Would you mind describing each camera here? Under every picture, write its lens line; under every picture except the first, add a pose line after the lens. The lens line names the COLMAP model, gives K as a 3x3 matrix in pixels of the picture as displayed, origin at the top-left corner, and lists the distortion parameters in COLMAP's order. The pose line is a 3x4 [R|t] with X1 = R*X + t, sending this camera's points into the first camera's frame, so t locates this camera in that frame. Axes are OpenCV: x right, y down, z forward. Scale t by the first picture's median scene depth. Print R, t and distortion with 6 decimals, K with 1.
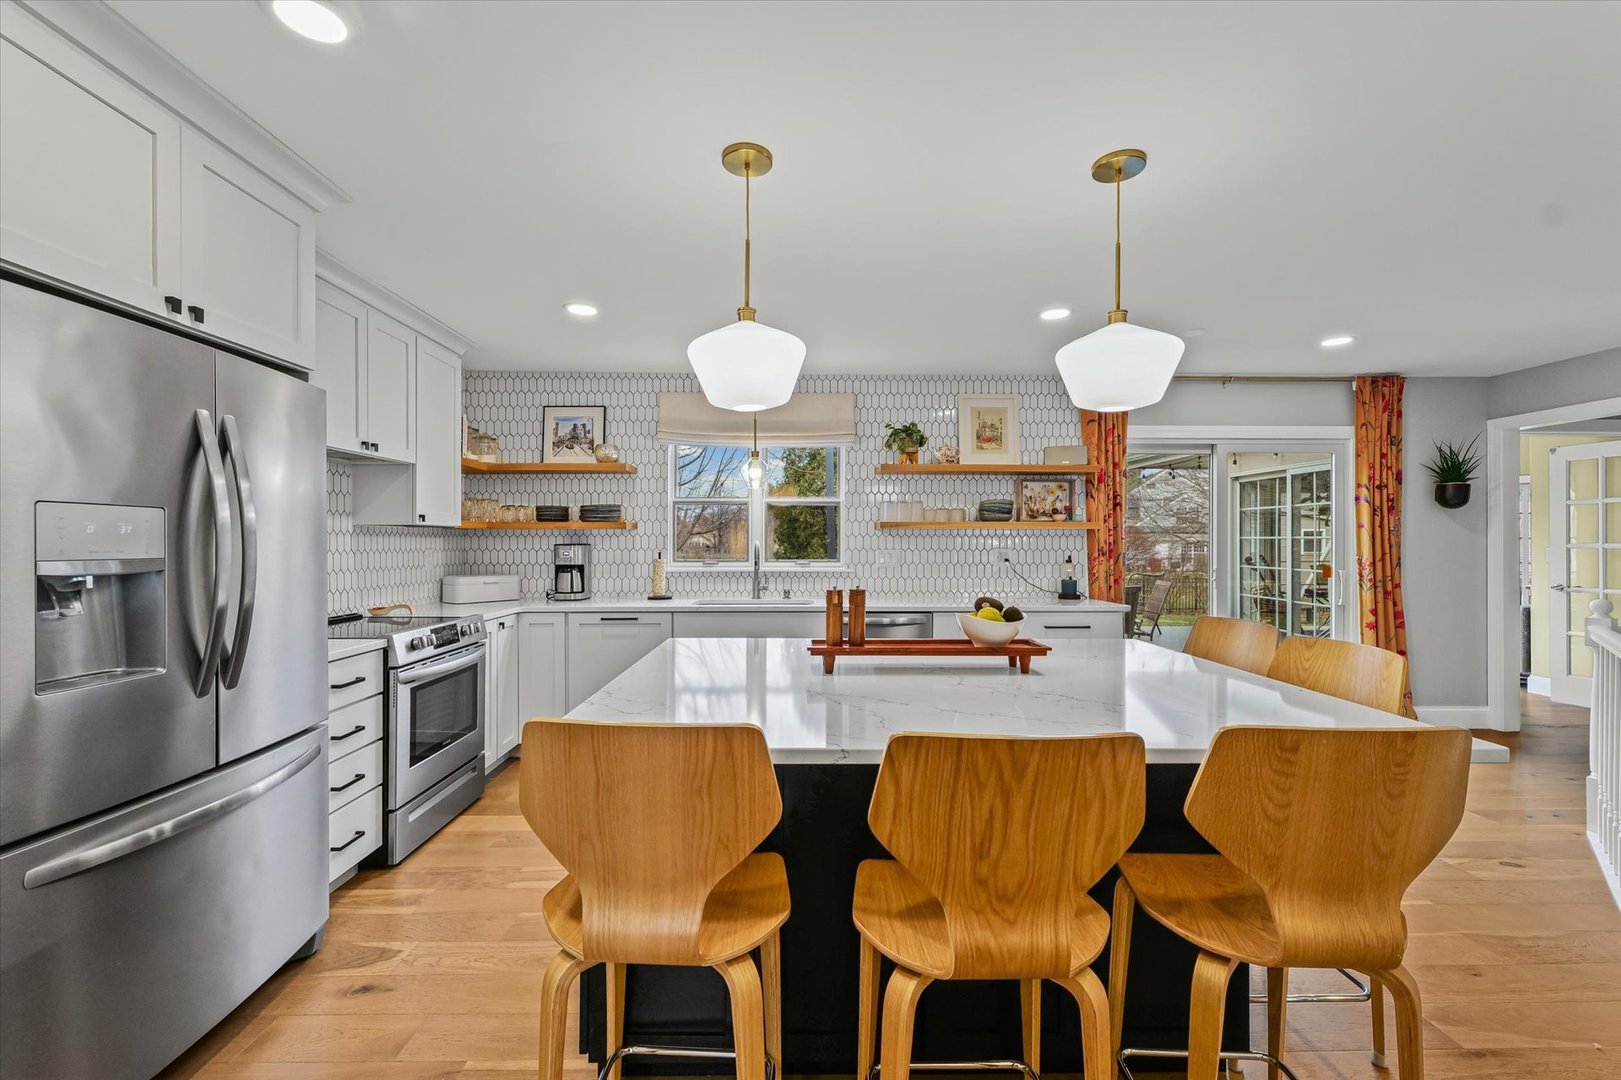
lens RADIAL K [[667.7, 0, 799.8], [0, 667.7, 536.9], [0, 0, 1]] dist [0.001783, -0.000149]
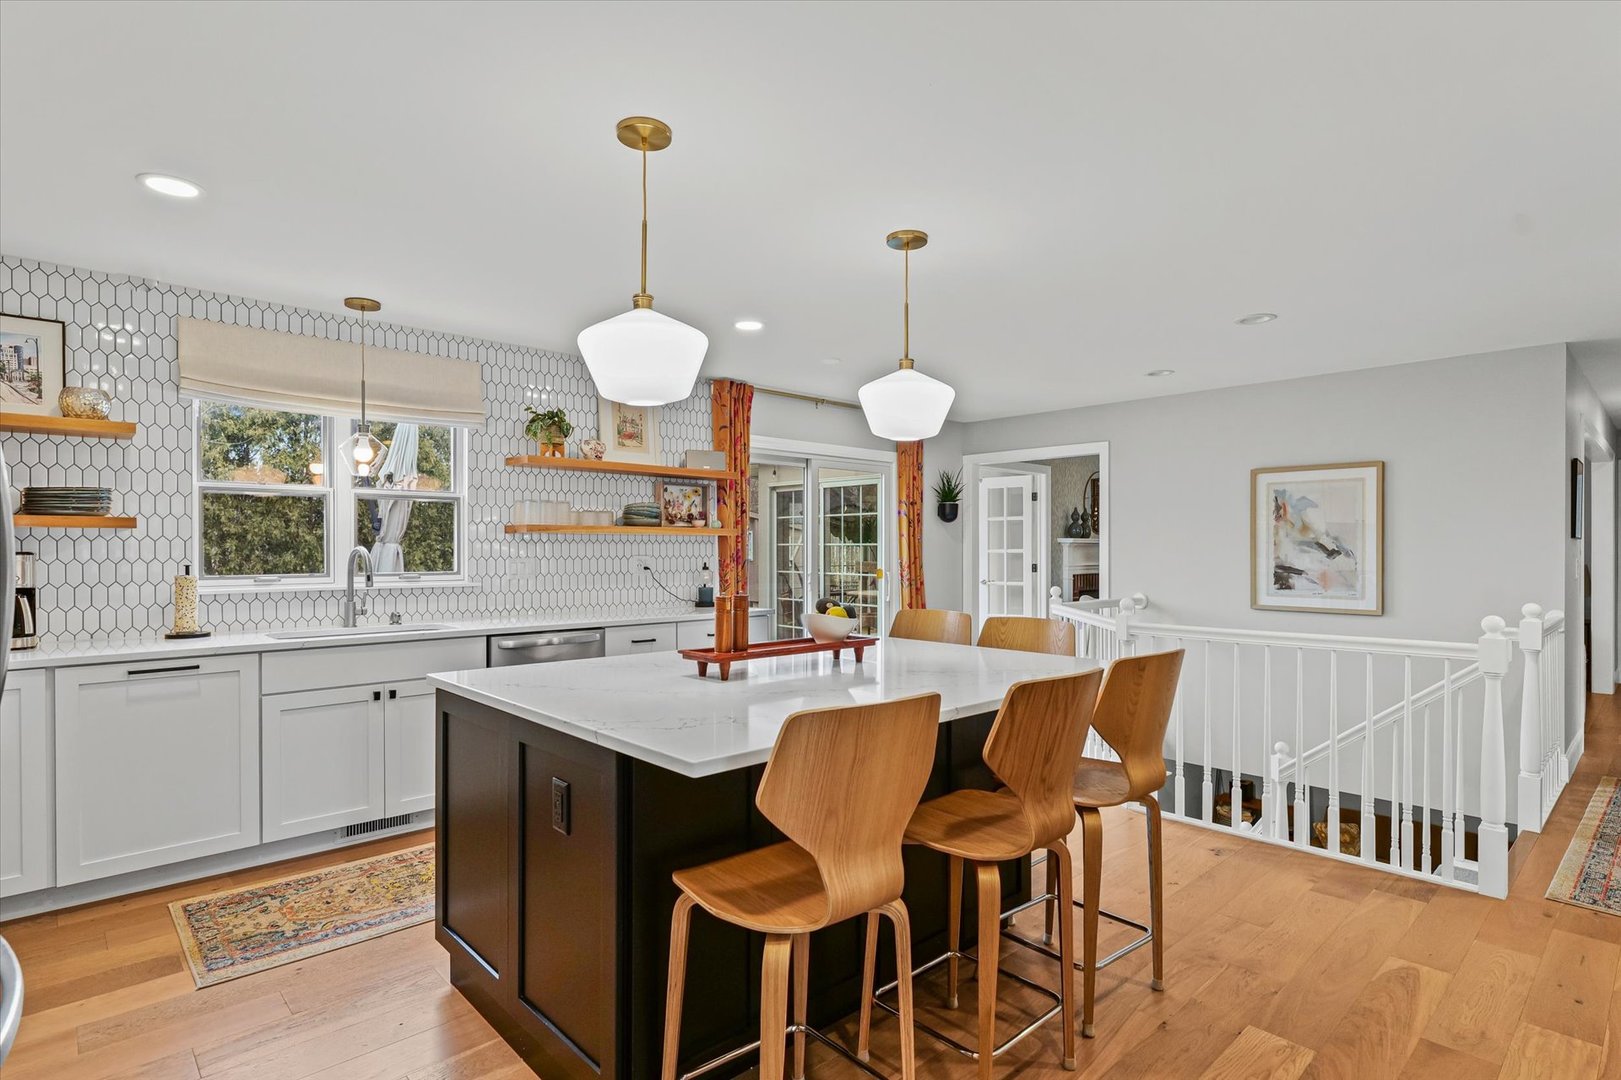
lens RADIAL K [[828.7, 0, 810.5], [0, 828.7, 540.0], [0, 0, 1]] dist [0.000115, -0.000704]
pose [[0.739739, 0.006476, 0.672862, -0.298926], [-0.004696, 0.999979, -0.004462, -0.000265], [-0.672877, 0.000141, 0.739754, -0.001058]]
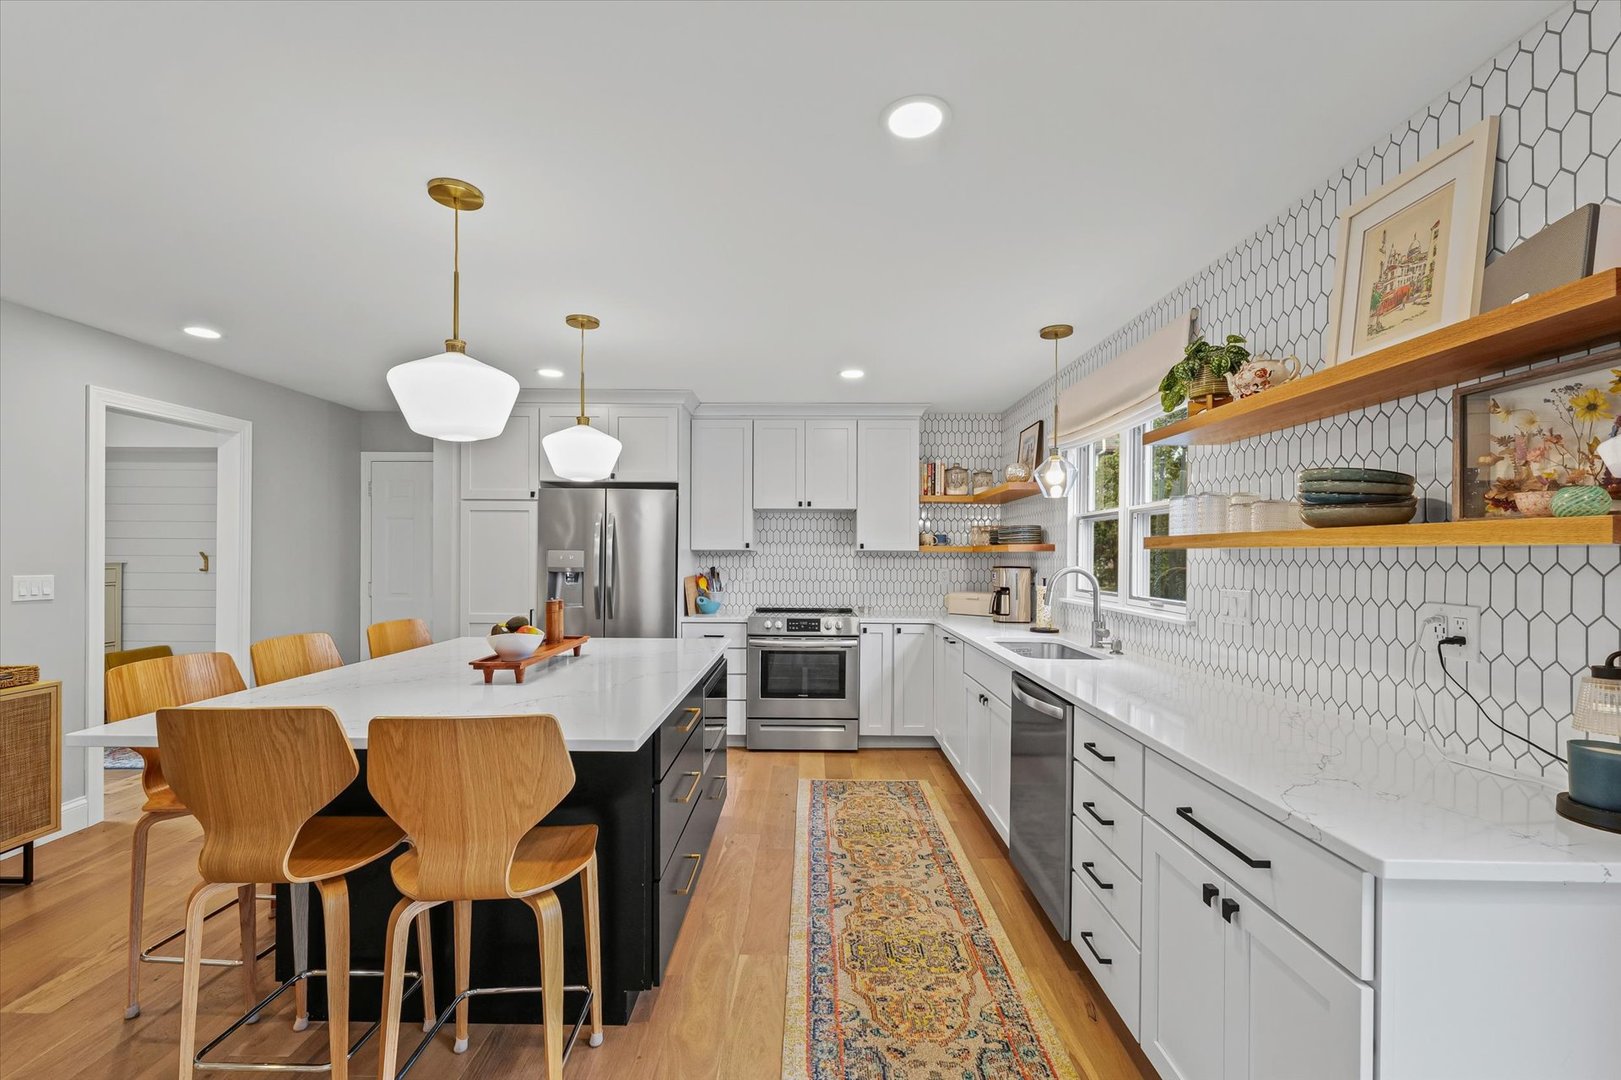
lens RADIAL K [[667.7, 0, 799.8], [0, 667.7, 536.9], [0, 0, 1]] dist [0.001783, -0.000149]
pose [[-0.034040, -0.021387, -0.999192, 0.664397], [0.011122, 0.999701, -0.021777, -0.012853], [0.999359, -0.011854, -0.033792, 0.699132]]
